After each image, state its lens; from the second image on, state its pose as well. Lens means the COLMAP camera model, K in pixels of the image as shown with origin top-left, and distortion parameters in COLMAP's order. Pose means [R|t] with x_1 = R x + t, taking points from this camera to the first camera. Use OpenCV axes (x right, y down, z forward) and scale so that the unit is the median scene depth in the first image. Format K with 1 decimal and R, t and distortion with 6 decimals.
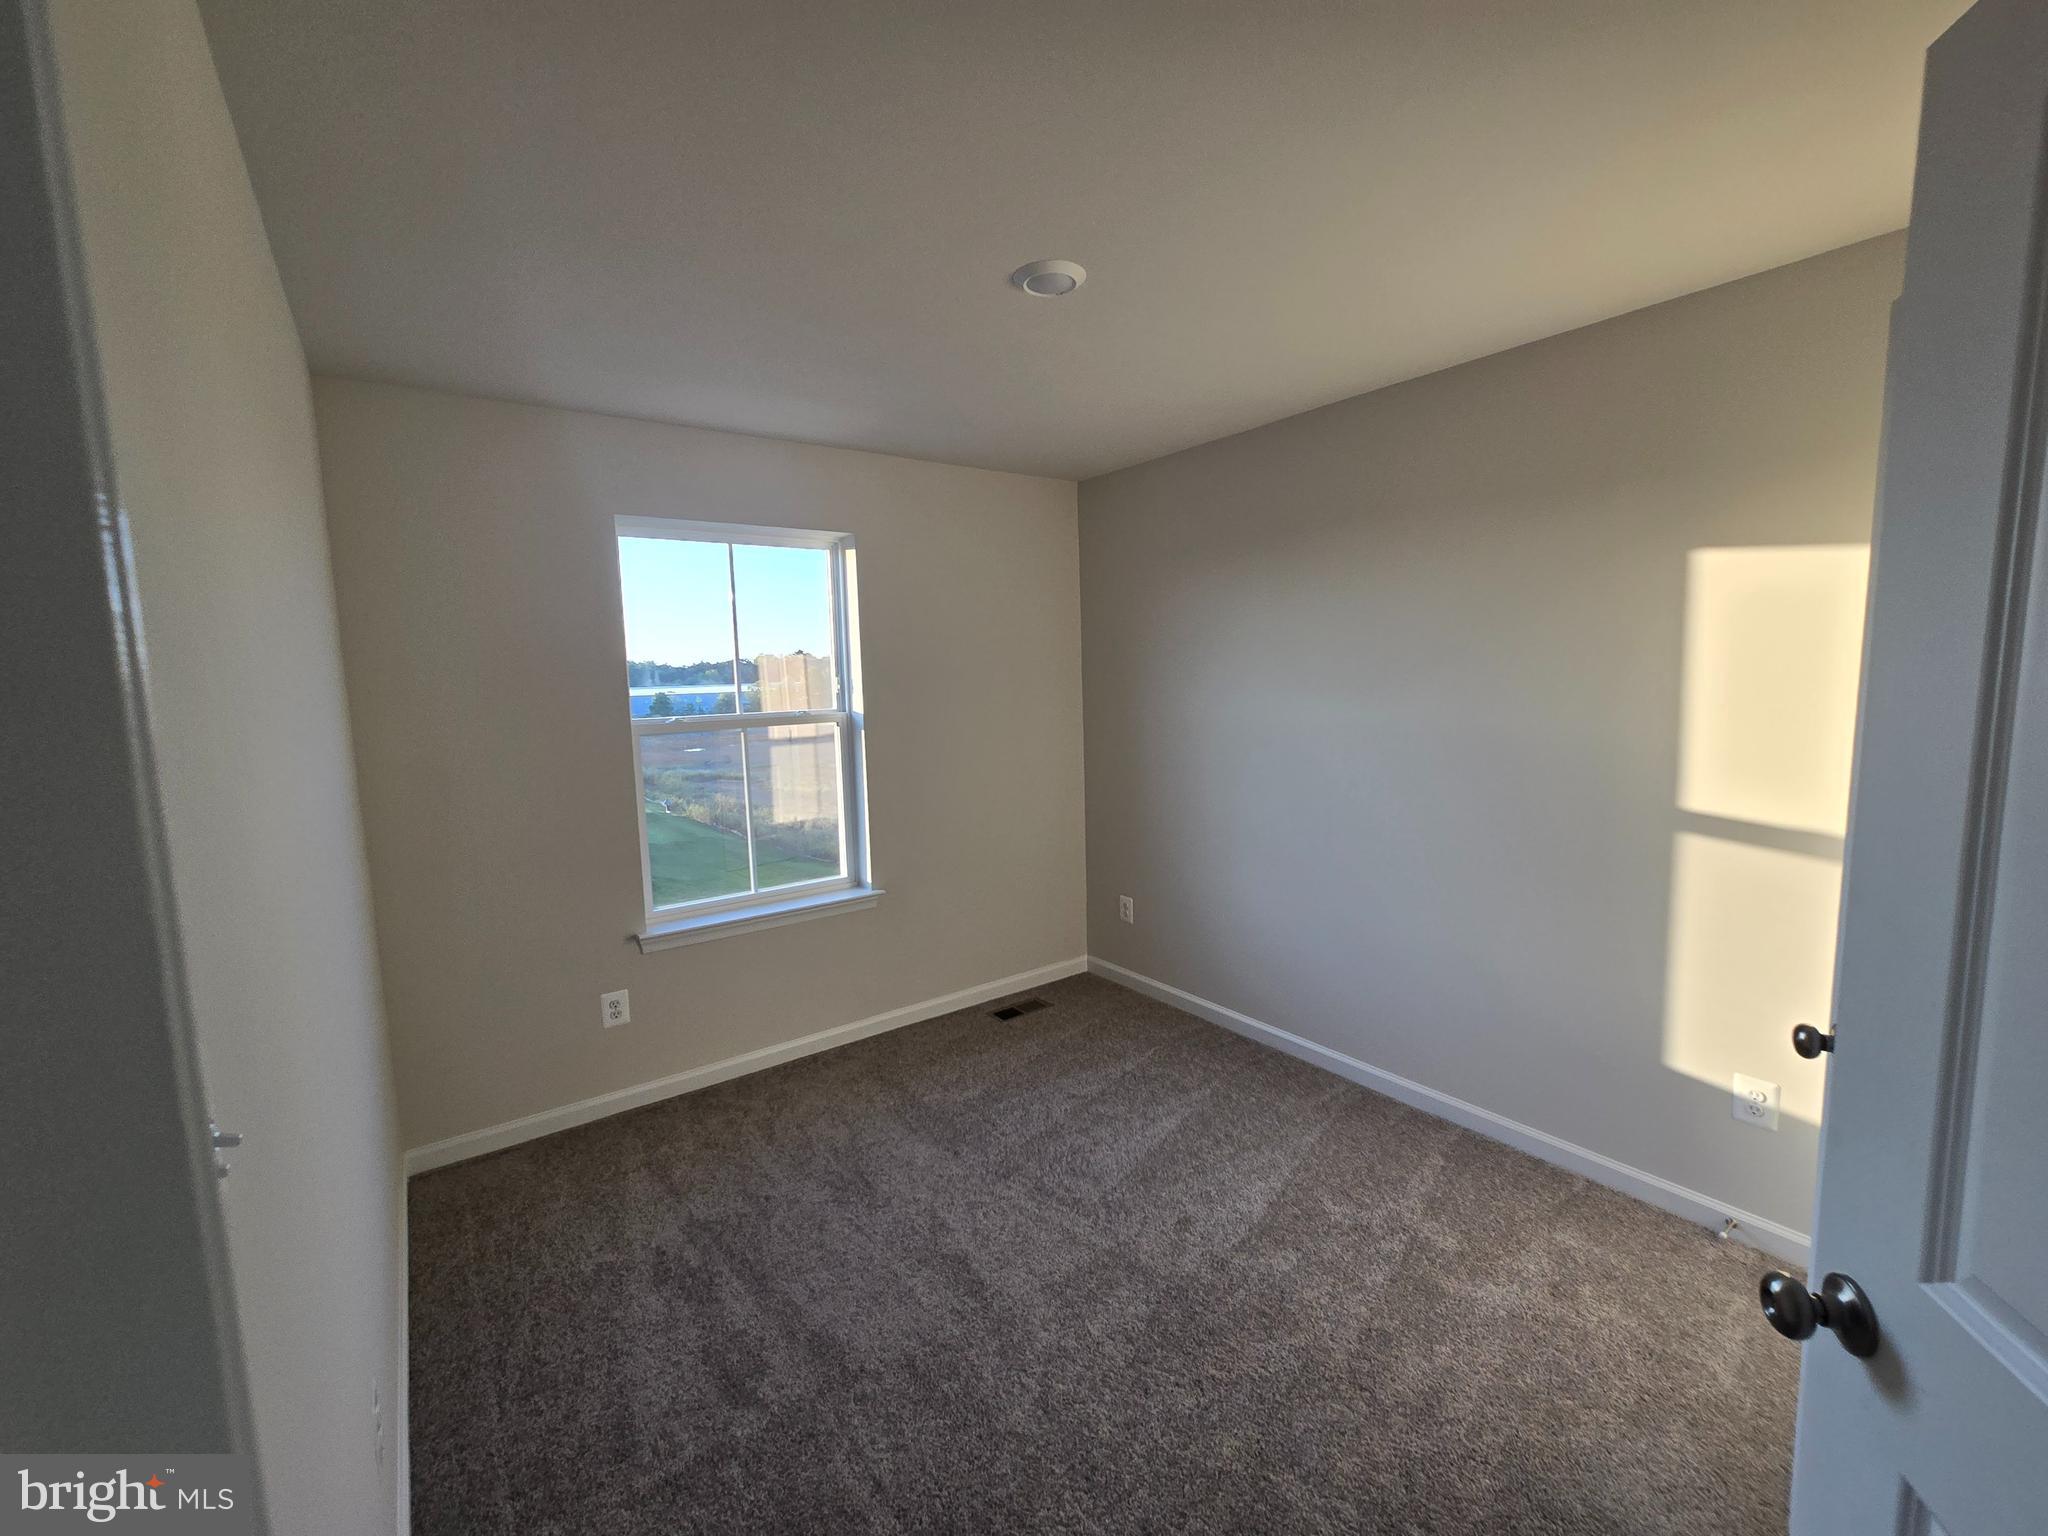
lens RADIAL K [[843.9, 0, 1029.7], [0, 843.9, 761.2], [0, 0, 1]] dist [-0.000777, 0.001032]
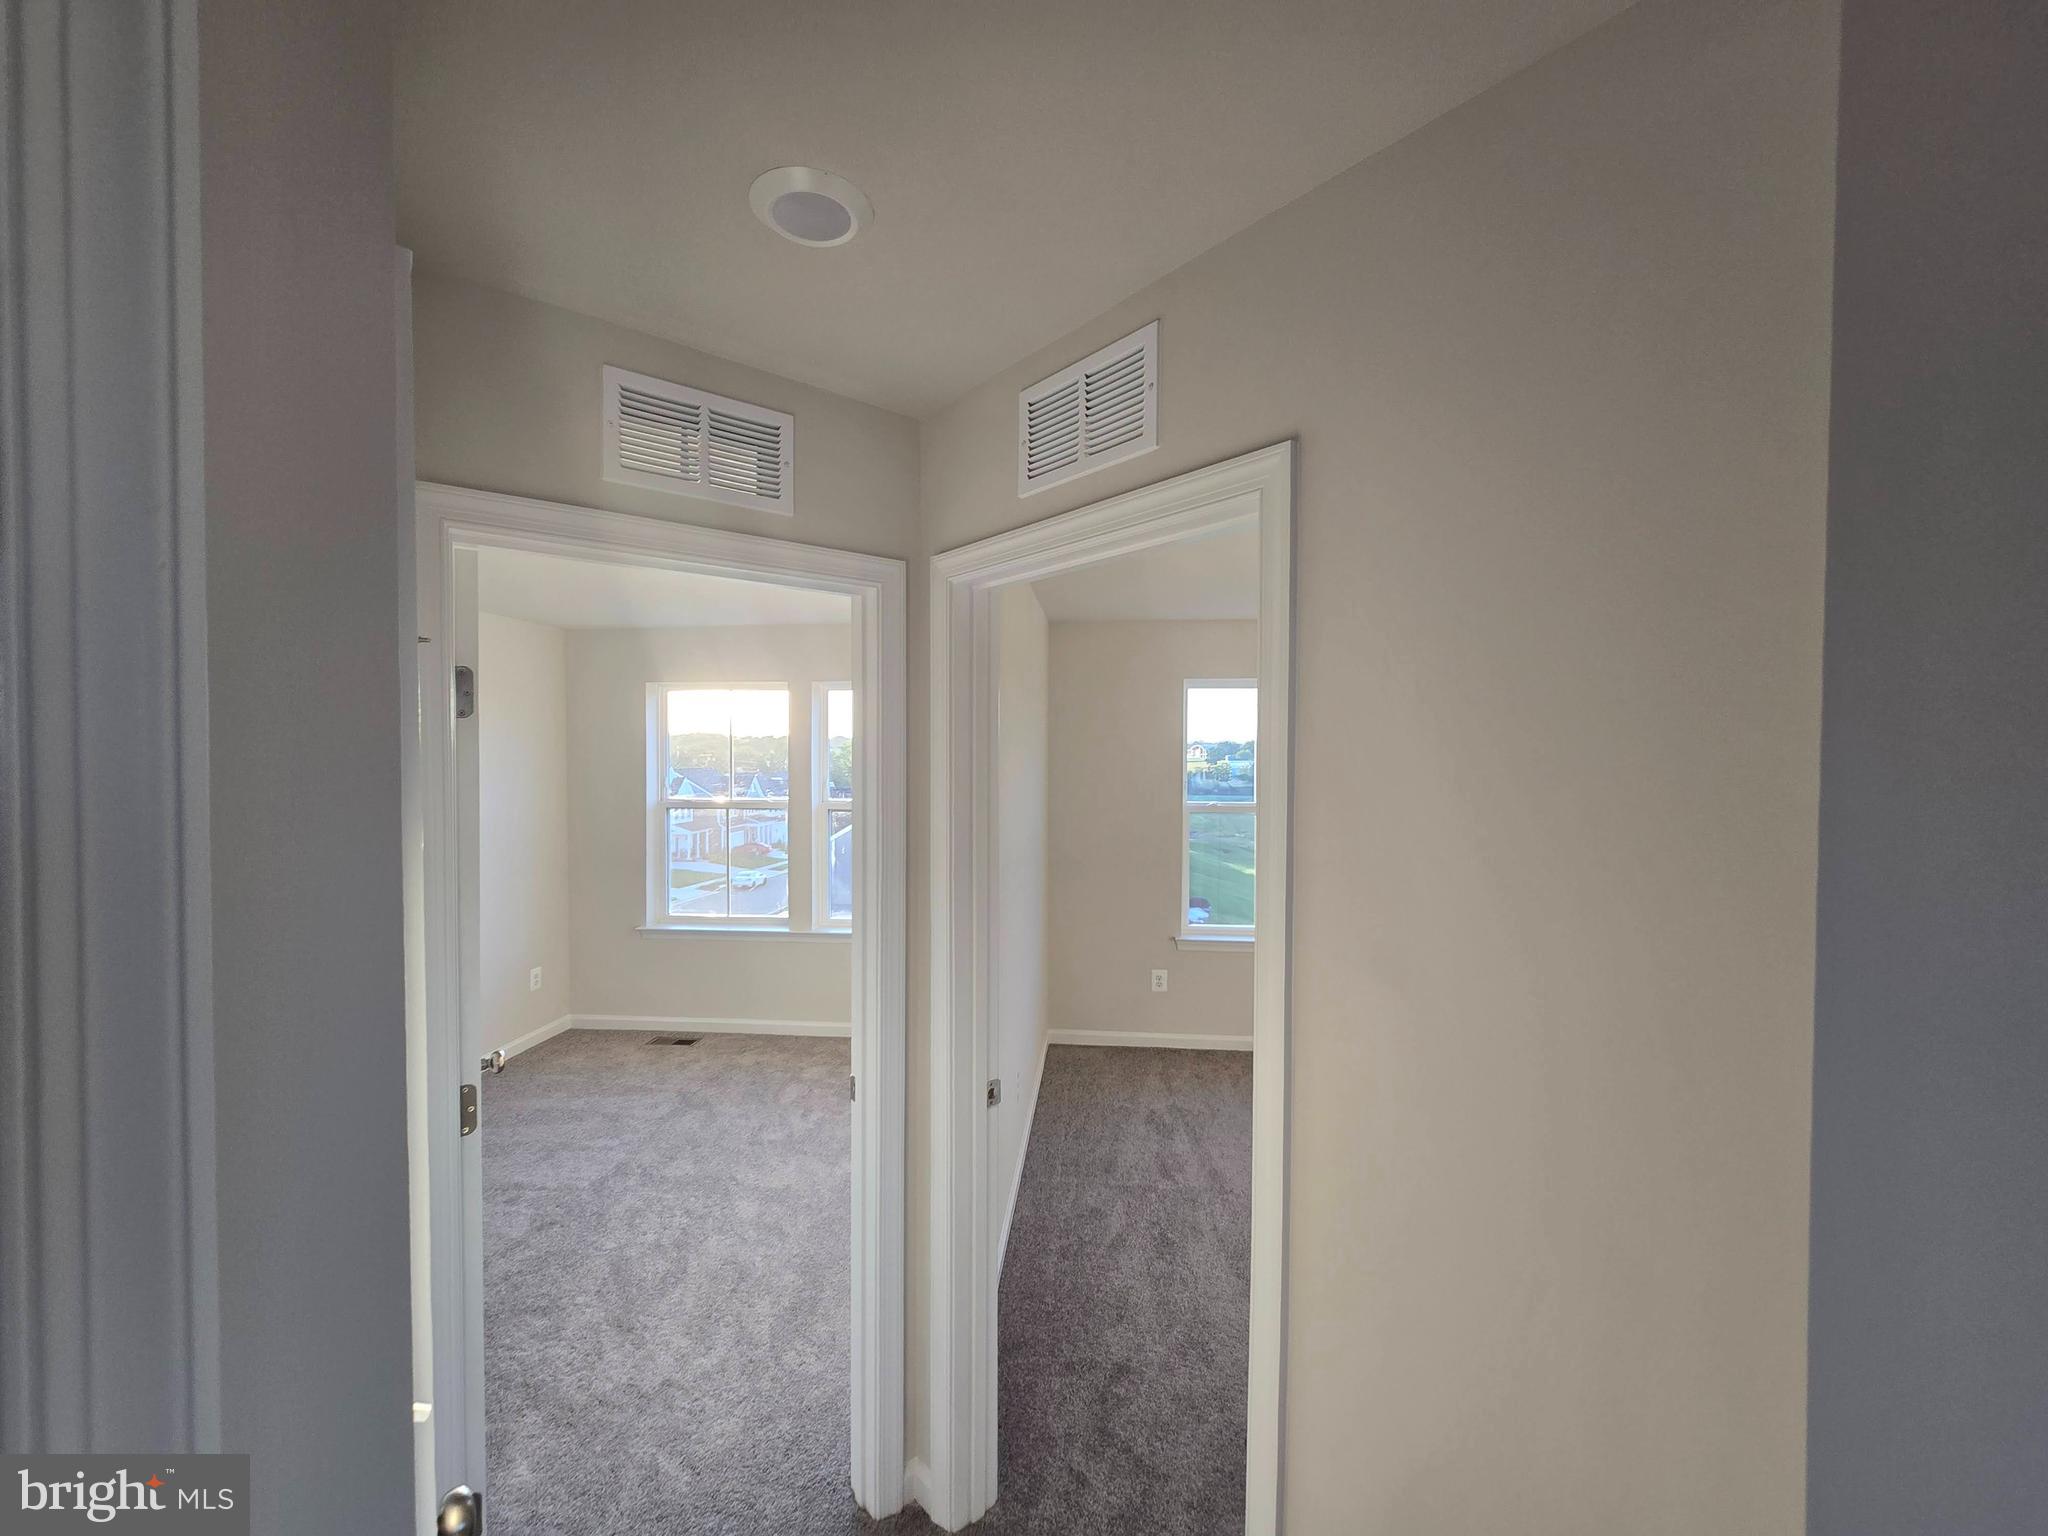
lens RADIAL K [[843.9, 0, 1029.7], [0, 843.9, 761.2], [0, 0, 1]] dist [-0.000777, 0.001032]
pose [[0.744539, 0.032886, -0.666768, 0.497902], [-0.095295, 0.993793, -0.057394, -0.007865], [0.660742, 0.106272, 0.743052, -0.520681]]
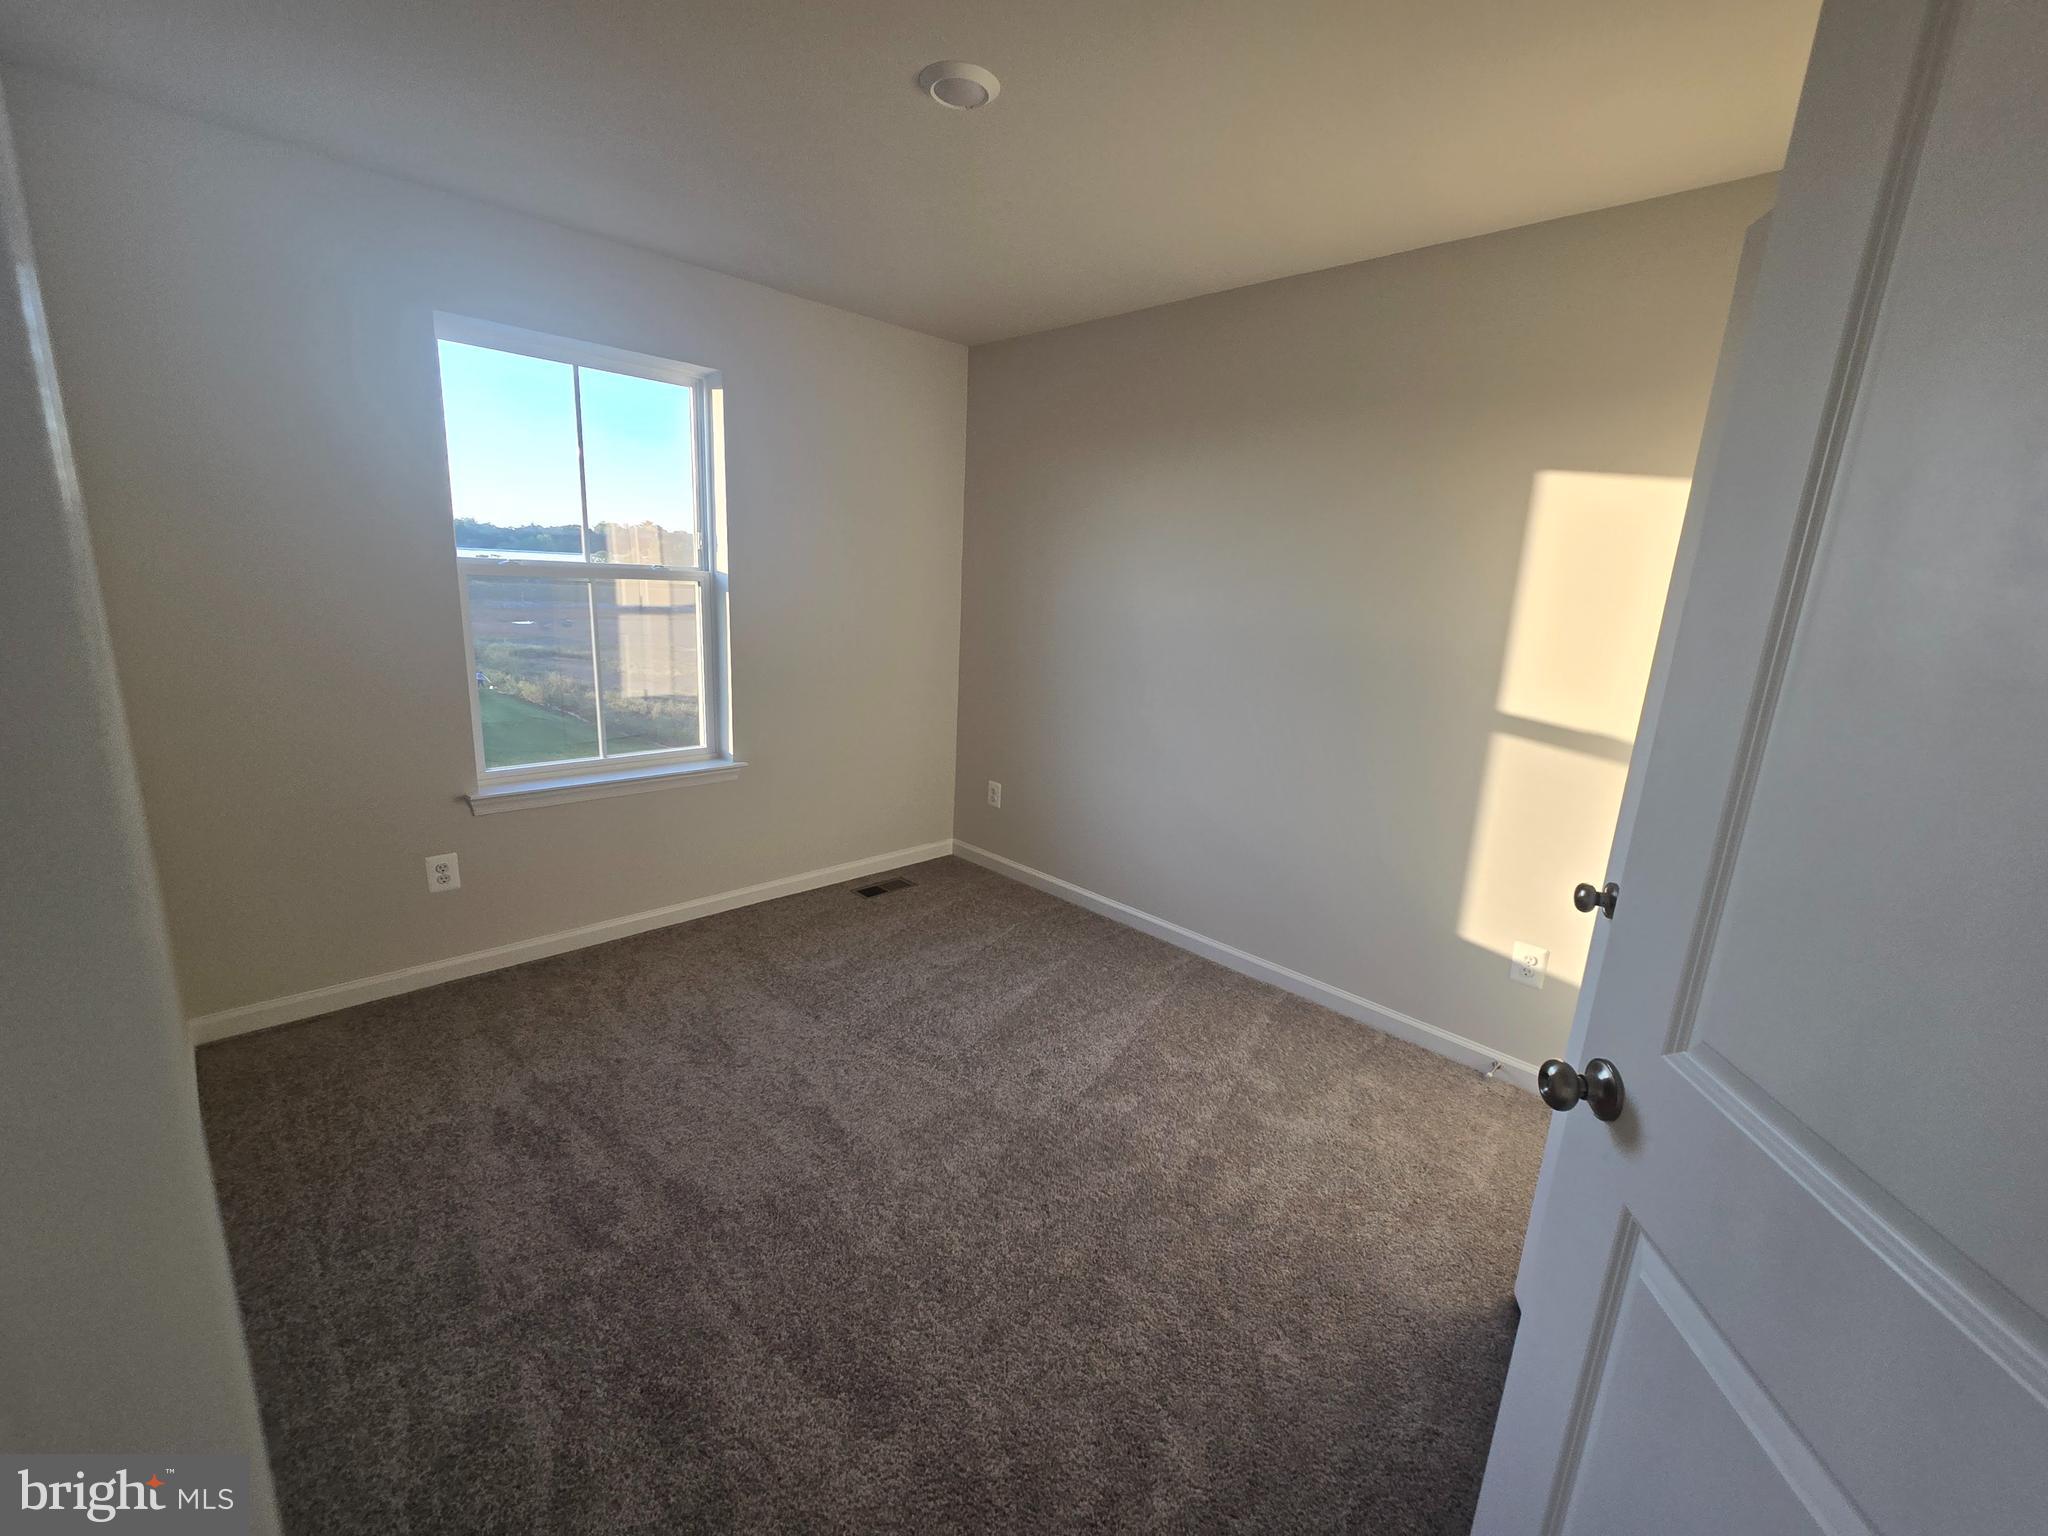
lens RADIAL K [[843.5, 0, 1034.7], [0, 843.5, 762.6], [0, 0, 1]] dist [0.002871, -0.000705]
pose [[0.985053, 0.042528, 0.166916, -0.014902], [-0.061797, 0.991784, 0.112004, 0.038240], [-0.160782, -0.120645, 0.979589, 0.004419]]
